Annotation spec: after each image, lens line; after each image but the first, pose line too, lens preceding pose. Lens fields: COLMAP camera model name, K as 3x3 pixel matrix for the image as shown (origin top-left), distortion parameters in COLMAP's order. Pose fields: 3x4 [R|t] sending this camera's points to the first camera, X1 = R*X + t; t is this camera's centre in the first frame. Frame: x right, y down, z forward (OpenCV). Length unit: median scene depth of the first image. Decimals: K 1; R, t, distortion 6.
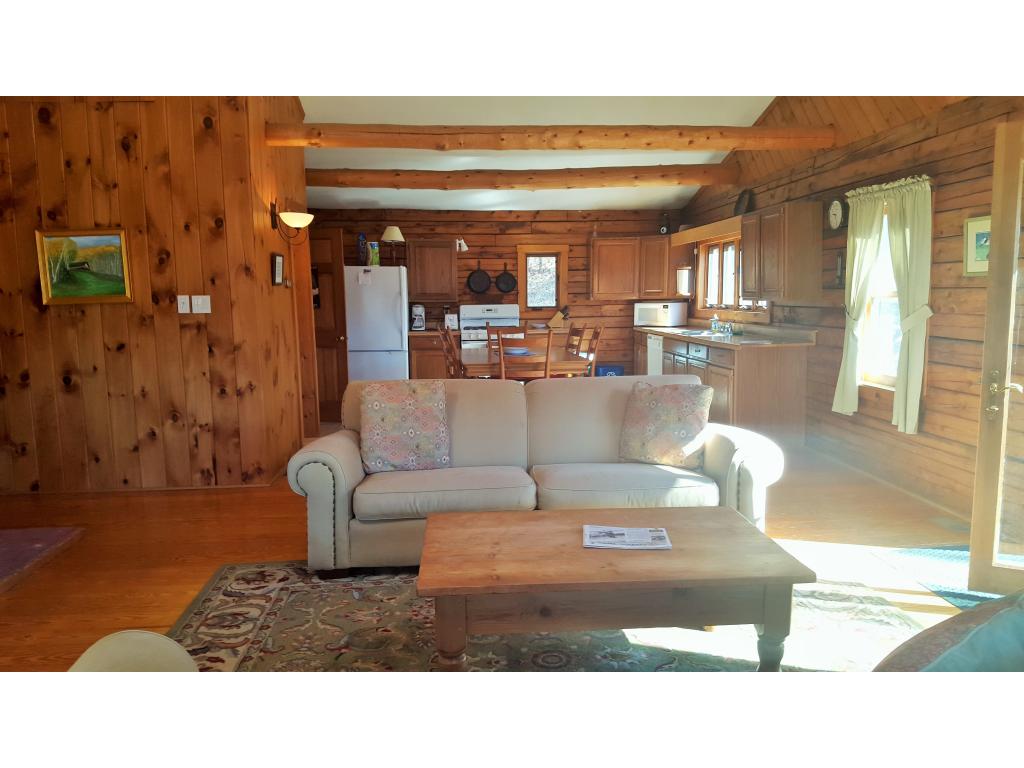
lens RADIAL K [[775.9, 0, 512.0], [0, 775.9, 384.0], [0, 0, 1]] dist [0.119208, -0.259970]
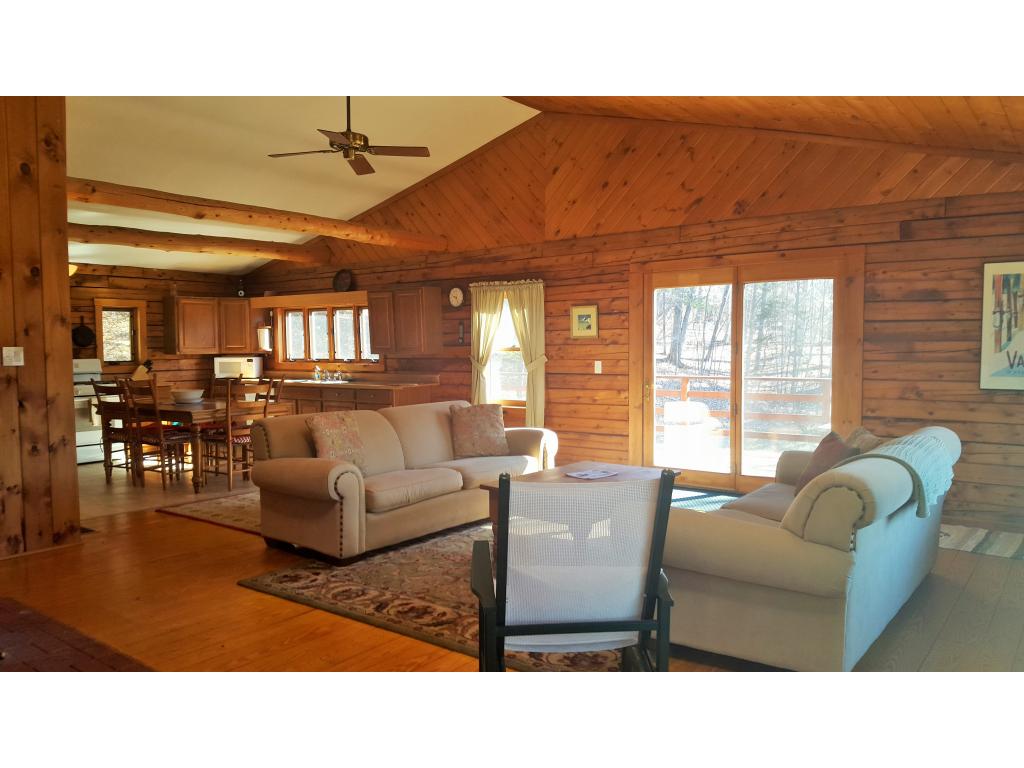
lens RADIAL K [[775.9, 0, 512.0], [0, 775.9, 384.0], [0, 0, 1]] dist [0.119208, -0.259970]
pose [[0.657688, -0.029749, 0.752703, -0.690088], [0.086785, 0.995559, -0.036482, 0.015937], [-0.748275, 0.089317, 0.657349, -0.047667]]
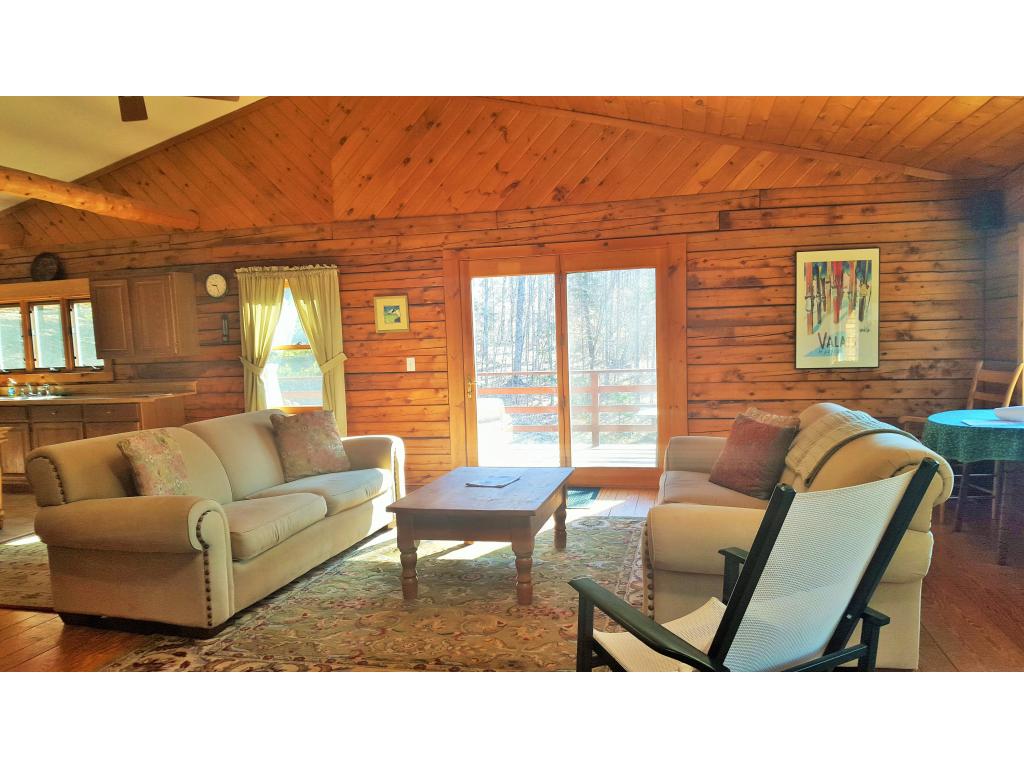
lens RADIAL K [[782.6, 0, 515.1], [0, 782.6, 385.1], [0, 0, 1]] dist [0.220660, -0.545138]
pose [[0.286071, -0.049615, 0.956923, -0.707468], [0.140911, 0.989980, 0.009204, -0.006158], [-0.947791, 0.132208, 0.290196, 0.228973]]
